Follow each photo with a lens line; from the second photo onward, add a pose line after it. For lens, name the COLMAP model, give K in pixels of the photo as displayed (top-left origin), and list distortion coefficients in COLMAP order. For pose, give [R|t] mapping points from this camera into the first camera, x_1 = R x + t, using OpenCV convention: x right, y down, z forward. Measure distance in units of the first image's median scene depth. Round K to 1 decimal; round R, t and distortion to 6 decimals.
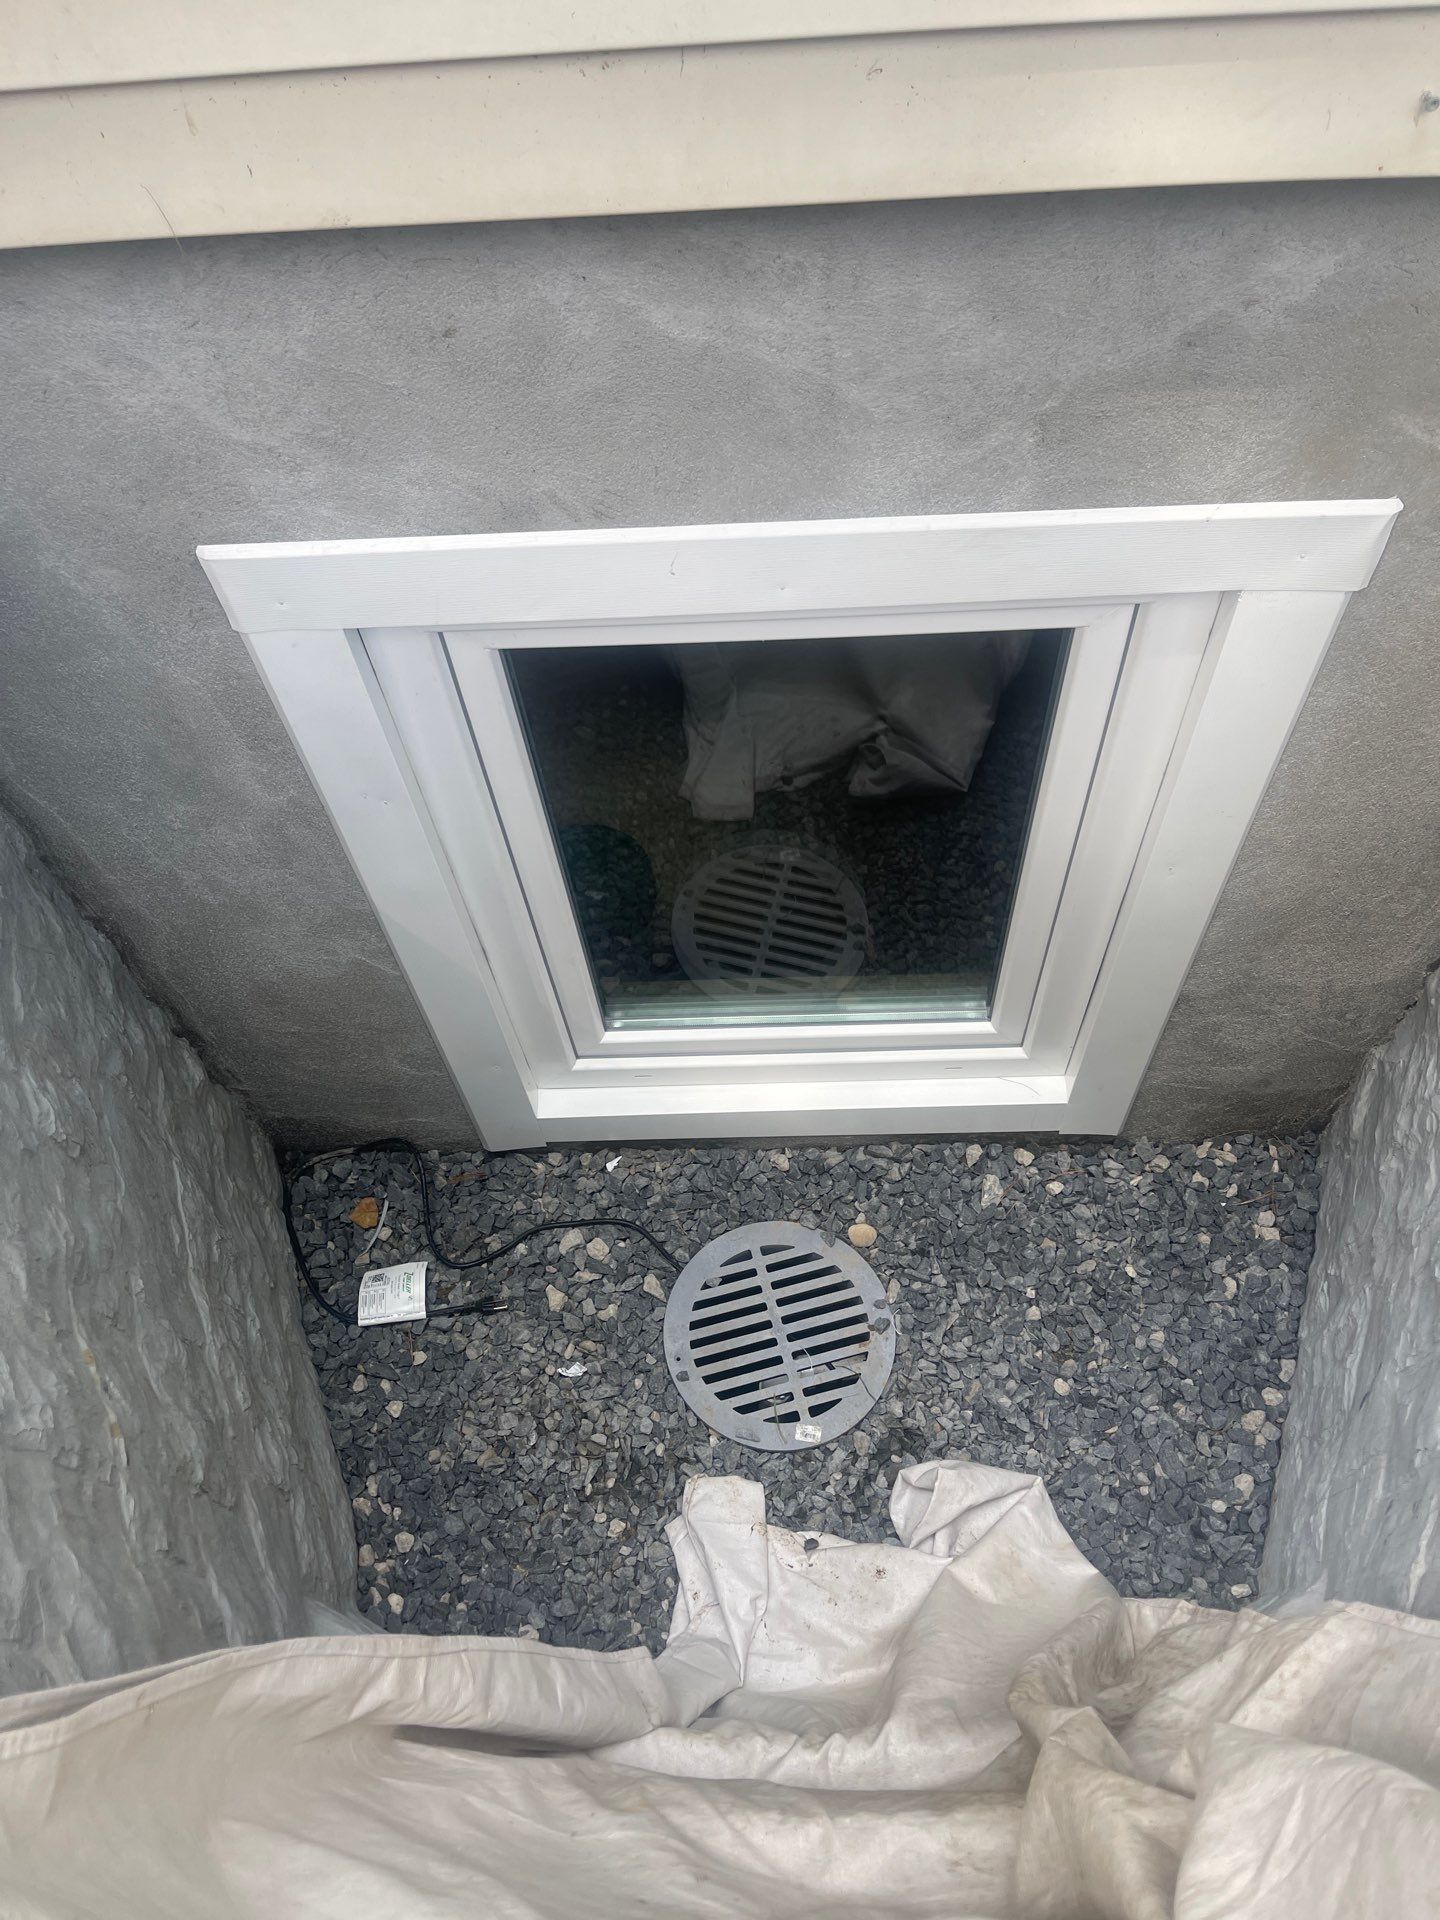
lens RADIAL K [[1398.8, 0, 720.0], [0, 1398.8, 960.0], [0, 0, 1]] dist [-0.026443, 0.001672]
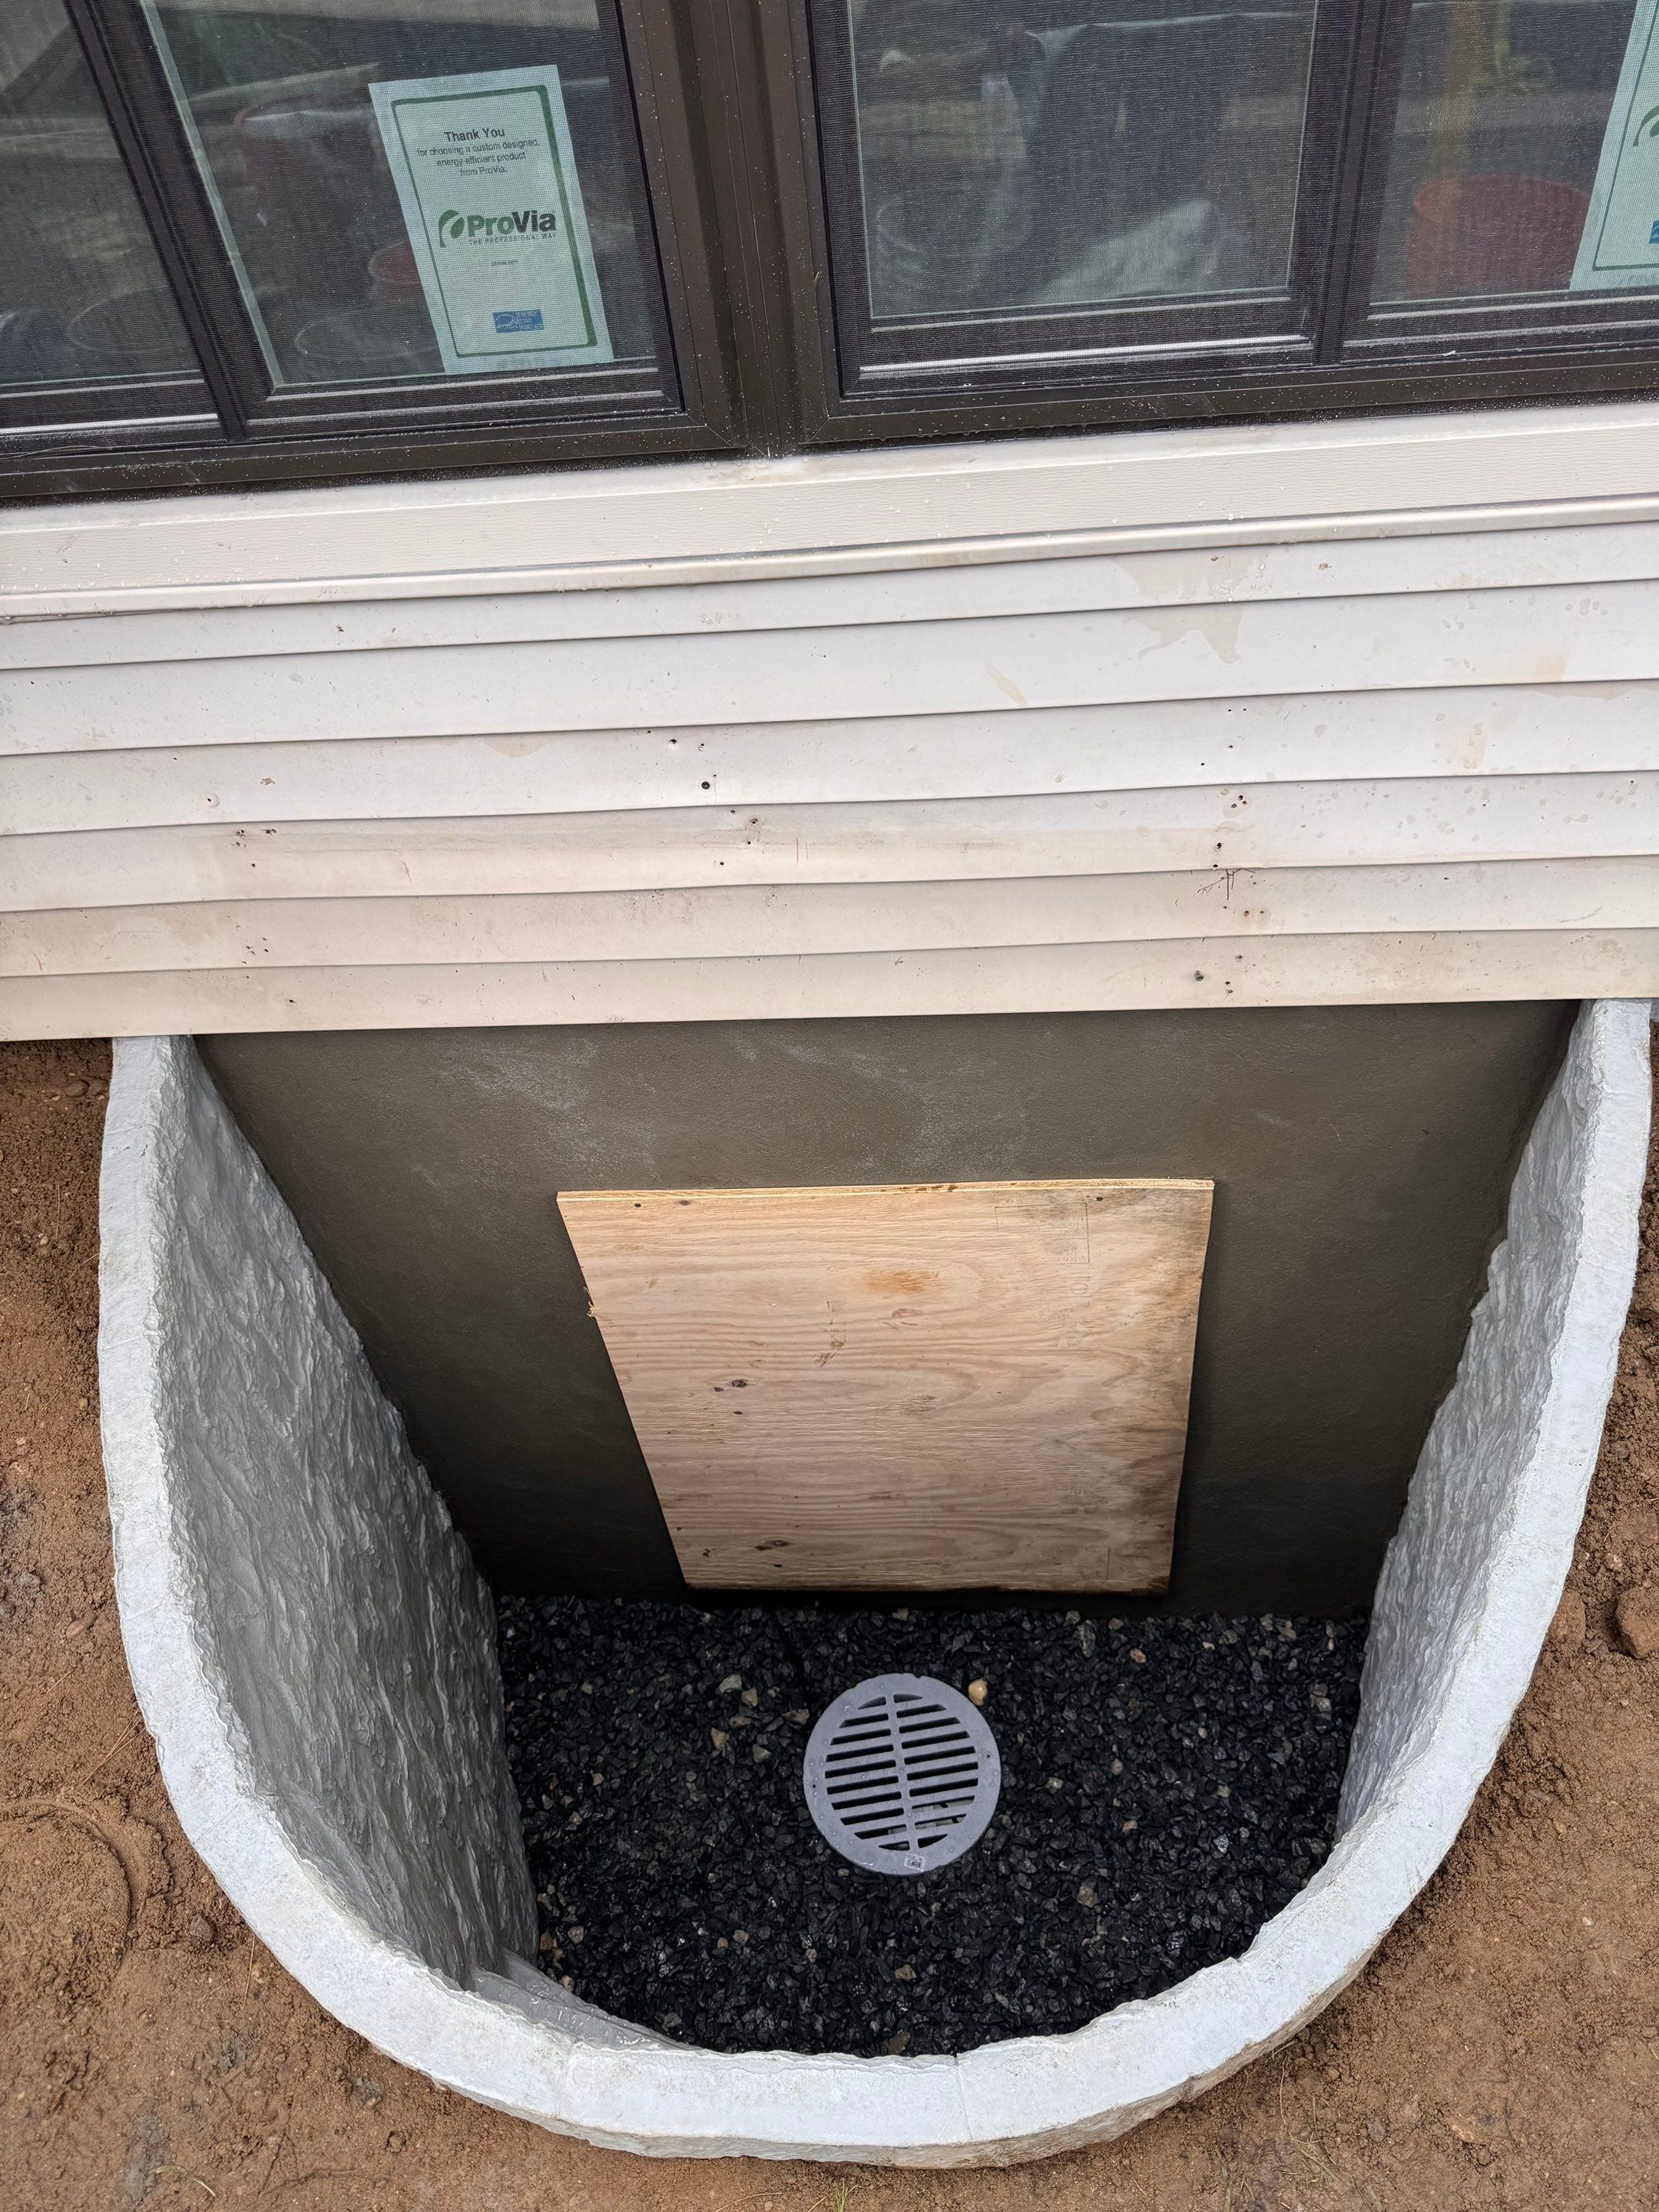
lens RADIAL K [[1559.7, 0, 829.5], [0, 1559.7, 1106.0], [0, 0, 1]] dist [-0.065328, -0.004691]
pose [[0.996534, 0.022836, -0.079987, 0.068158], [-0.040100, 0.974352, -0.221428, 0.008697], [0.072879, 0.223868, 0.971891, -0.370738]]
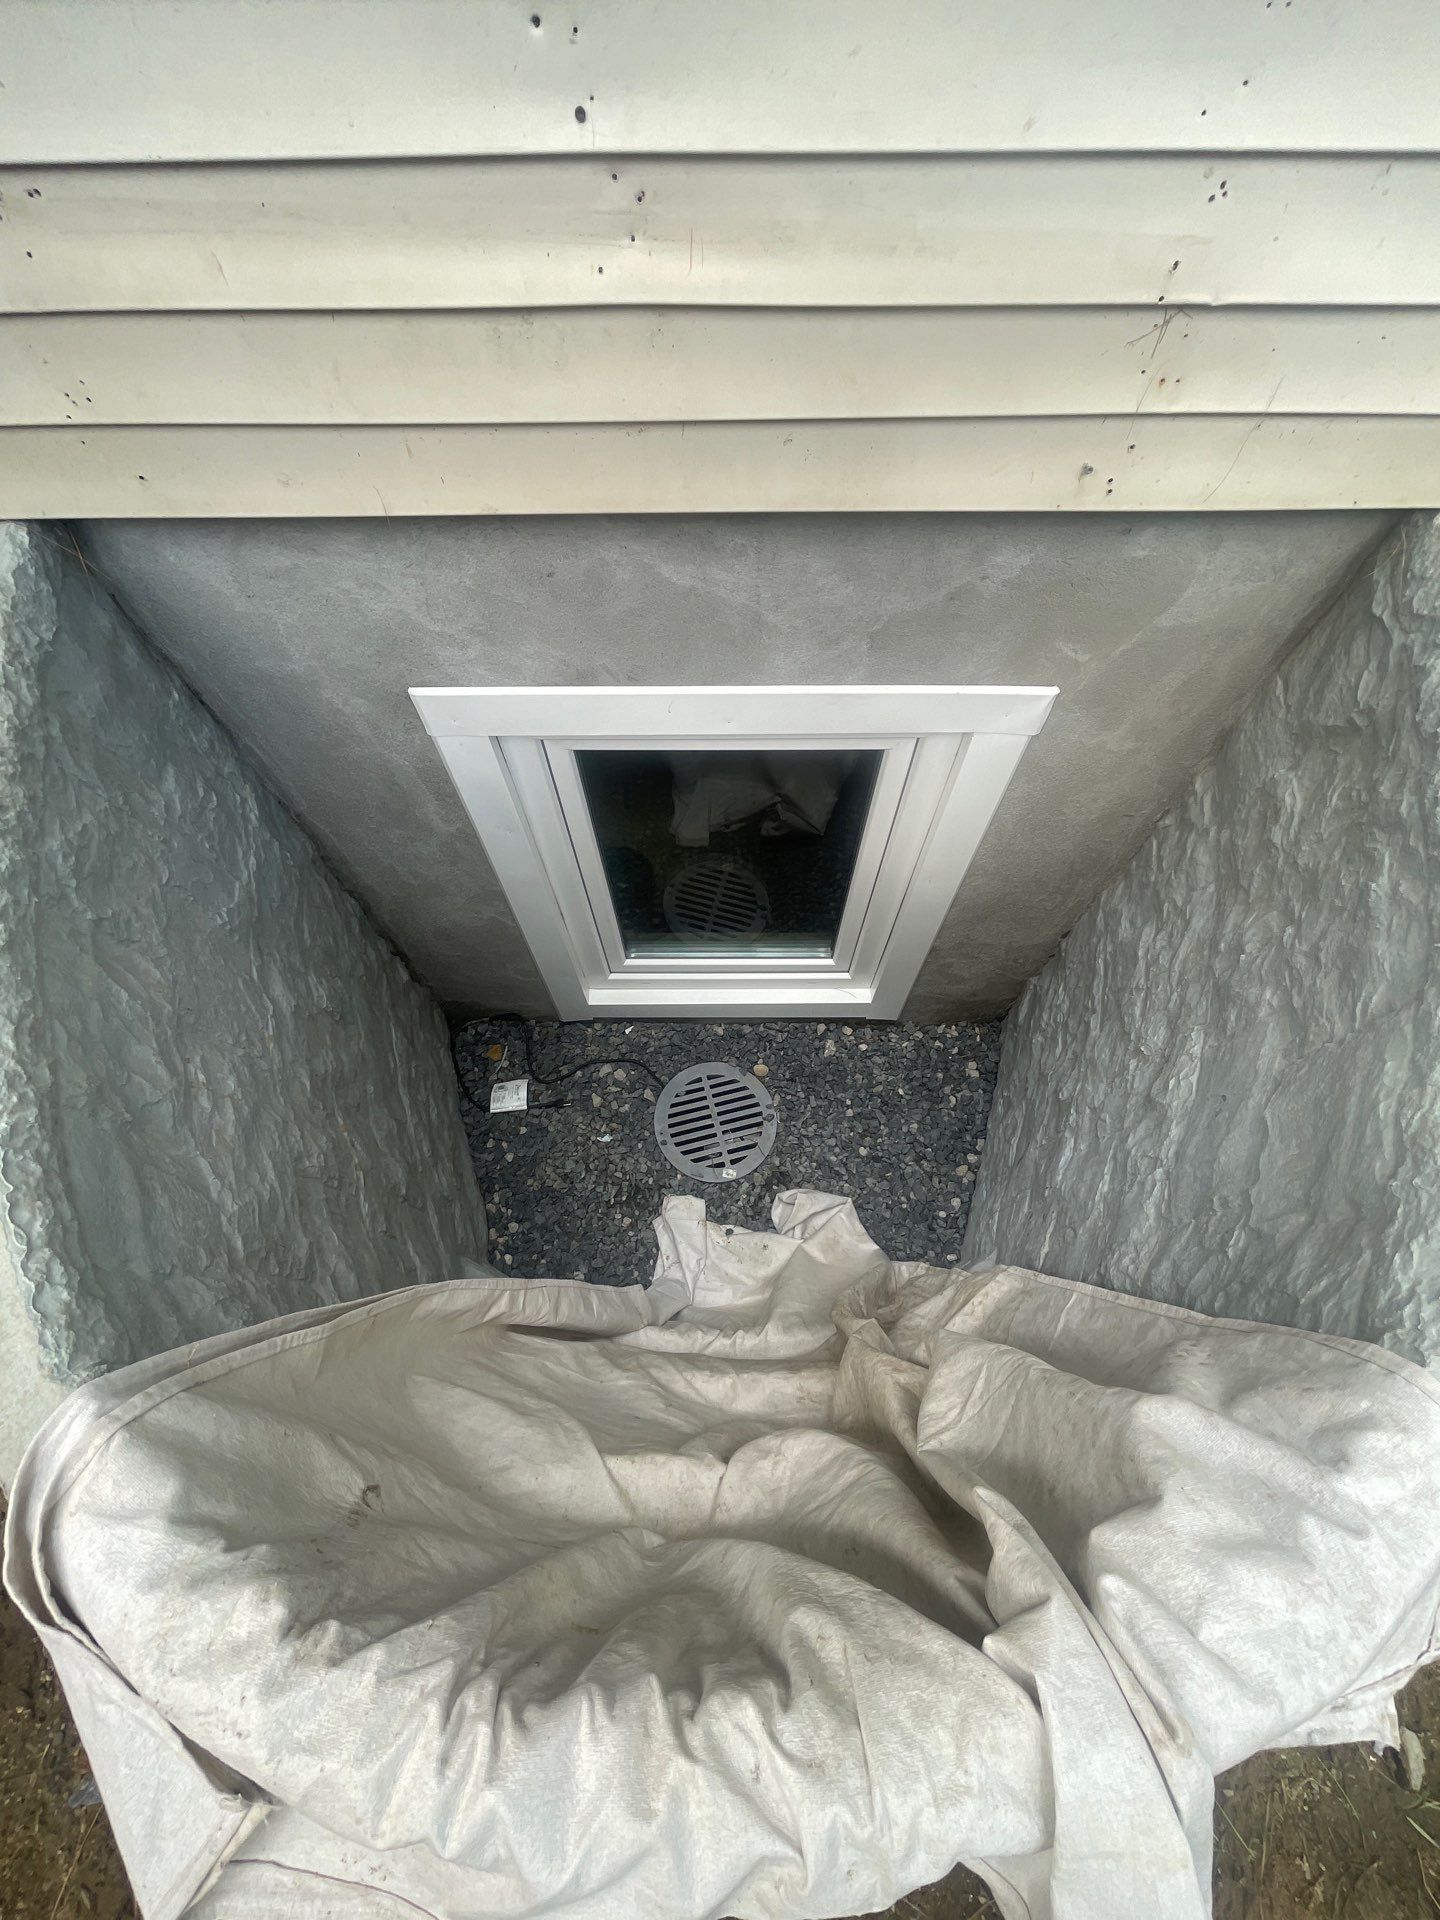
lens RADIAL K [[762.8, 0, 721.4], [0, 762.8, 950.7], [0, 0, 1]] dist [-0.043670, -0.000039]
pose [[0.998888, 0.025541, 0.039632, 0.003668], [-0.026895, 0.999059, 0.034026, 0.002260], [-0.038725, -0.035054, 0.998635, -0.017274]]
